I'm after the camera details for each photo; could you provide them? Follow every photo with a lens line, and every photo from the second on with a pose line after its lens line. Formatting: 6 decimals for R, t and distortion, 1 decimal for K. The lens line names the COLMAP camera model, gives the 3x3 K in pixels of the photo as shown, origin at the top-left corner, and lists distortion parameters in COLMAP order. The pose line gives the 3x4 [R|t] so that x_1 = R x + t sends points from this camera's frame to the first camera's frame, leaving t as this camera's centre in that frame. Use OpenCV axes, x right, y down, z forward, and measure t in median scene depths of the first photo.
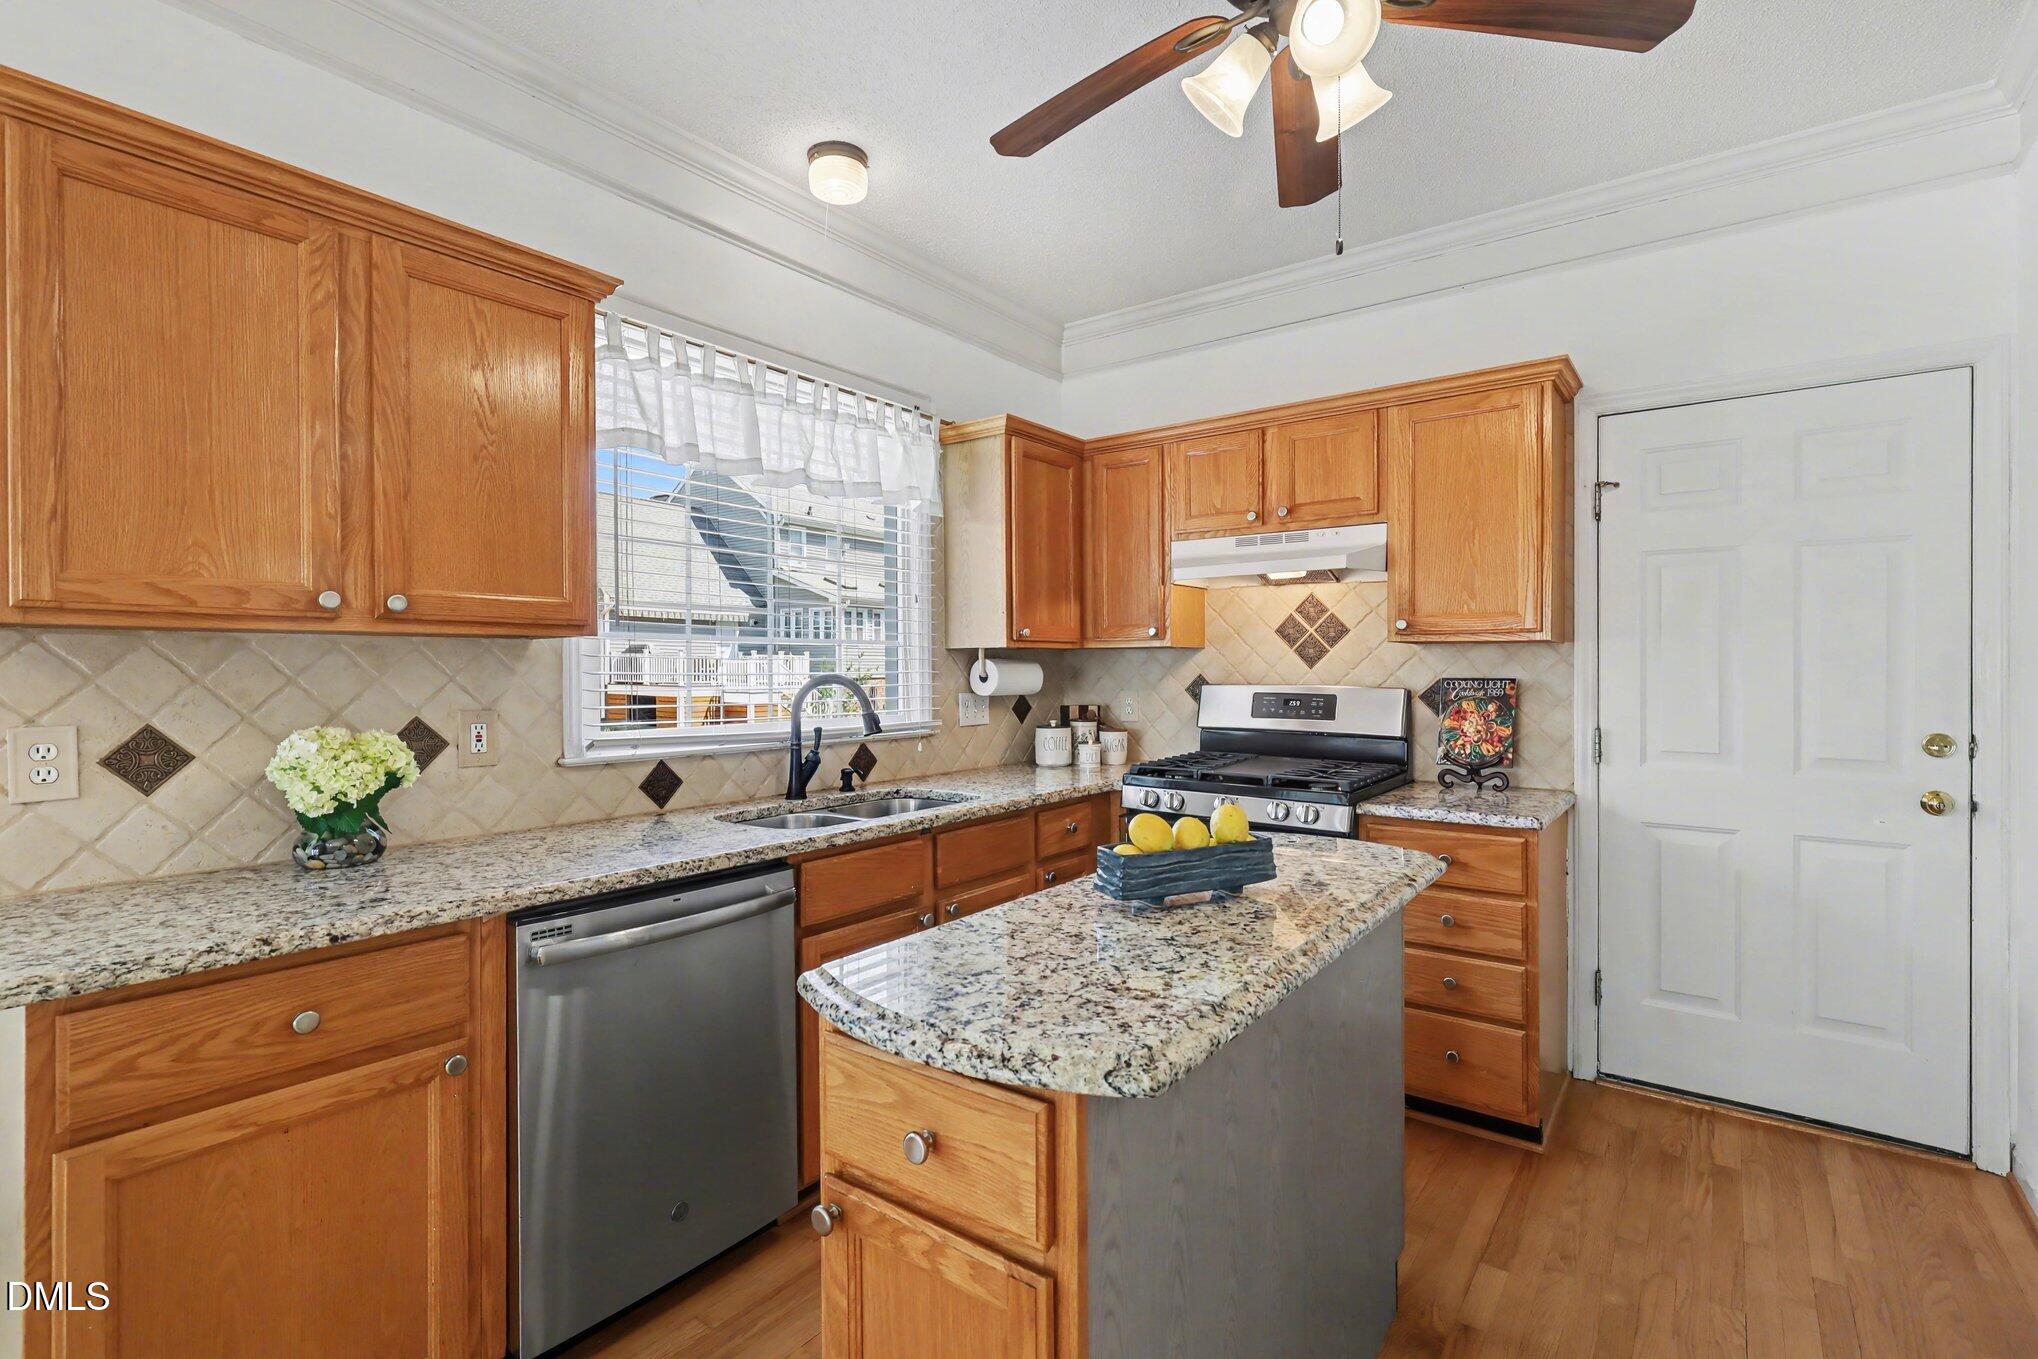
lens RADIAL K [[926.3, 0, 1024.7], [0, 926.3, 672.5], [0, 0, 1]] dist [0.000106, 0.000870]
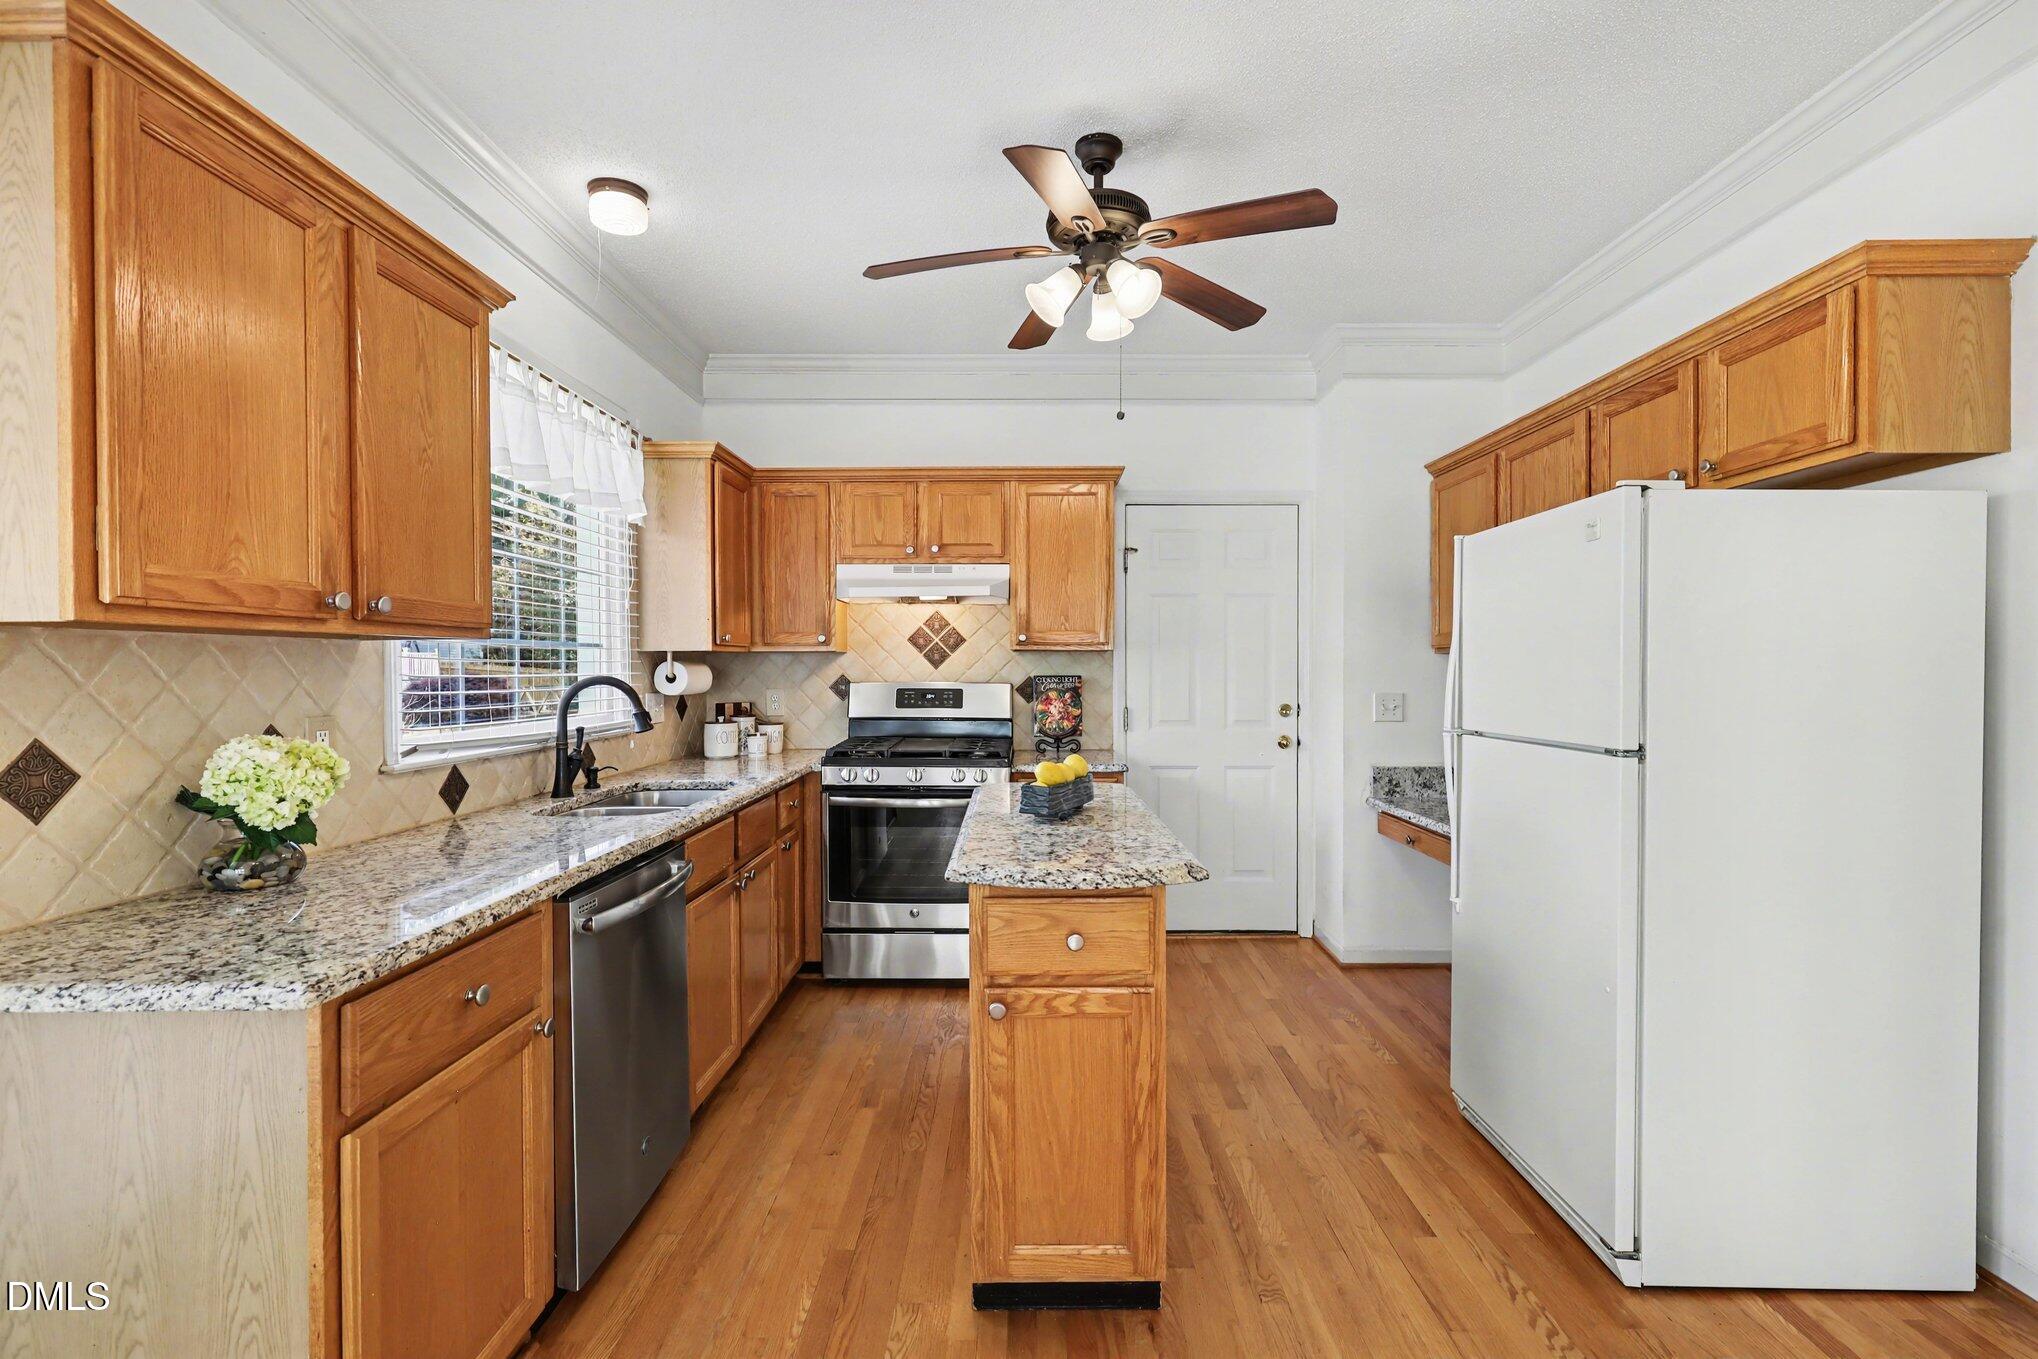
lens RADIAL K [[912.8, 0, 1019.0], [0, 912.8, 679.5], [0, 0, 1]] dist [0.000236, -0.000099]
pose [[0.804297, -0.009237, 0.594156, -0.427309], [0.005145, 0.999950, 0.008580, -0.000291], [-0.594206, -0.003844, 0.804304, -0.114001]]
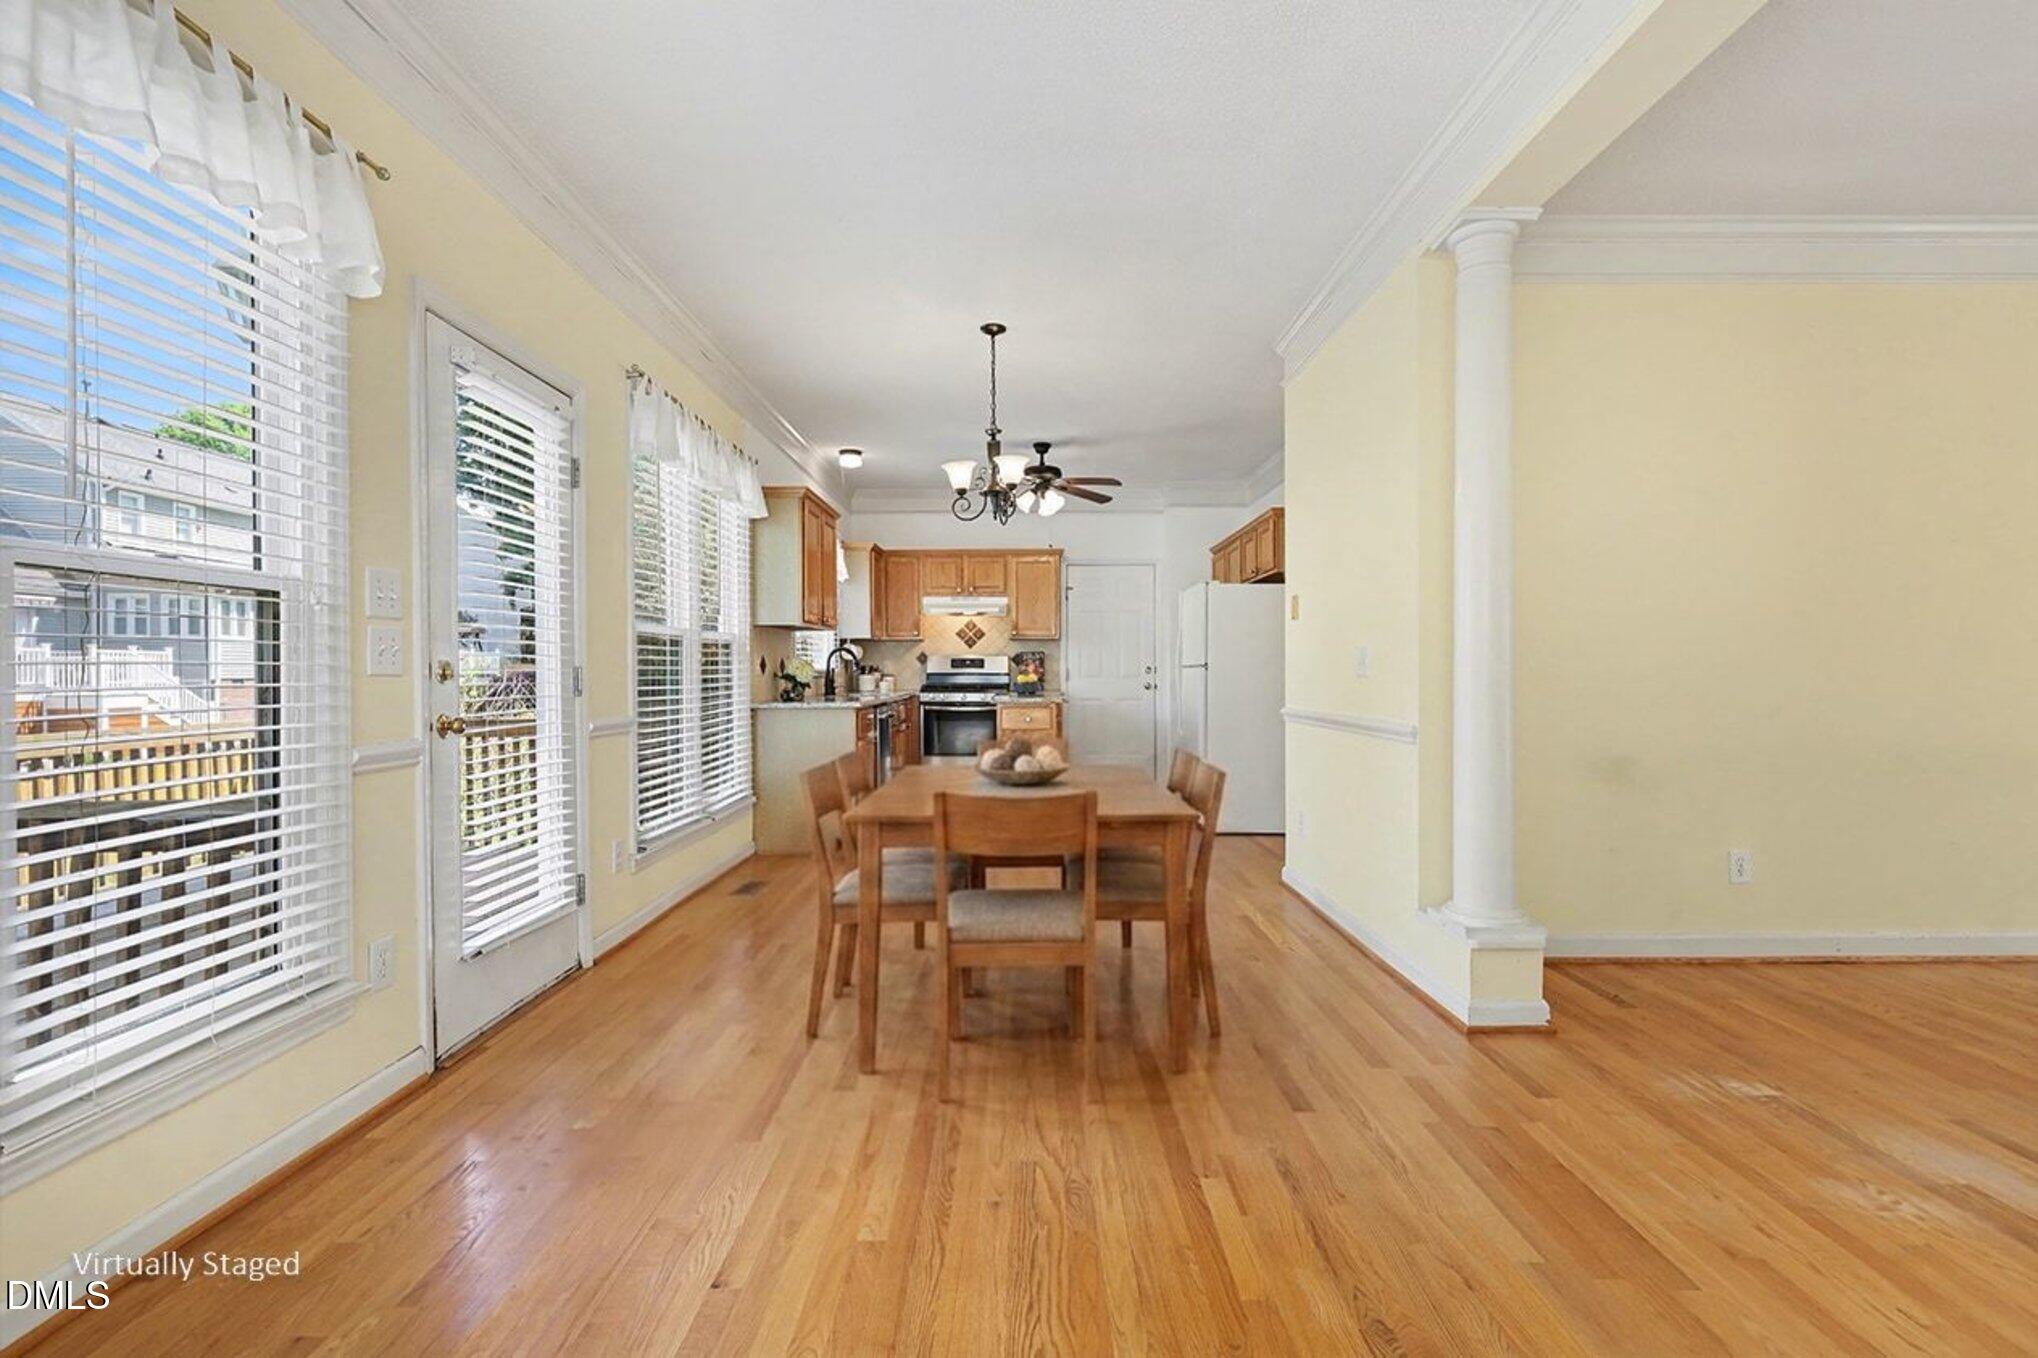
lens RADIAL K [[912.8, 0, 1019.0], [0, 912.8, 679.0], [0, 0, 1]] dist [0.000236, -0.000099]
pose [[0.802350, -0.004877, 0.596834, -1.291567], [0.004728, 0.999987, 0.001815, 0.088277], [-0.596836, 0.001365, 0.802362, -1.301458]]
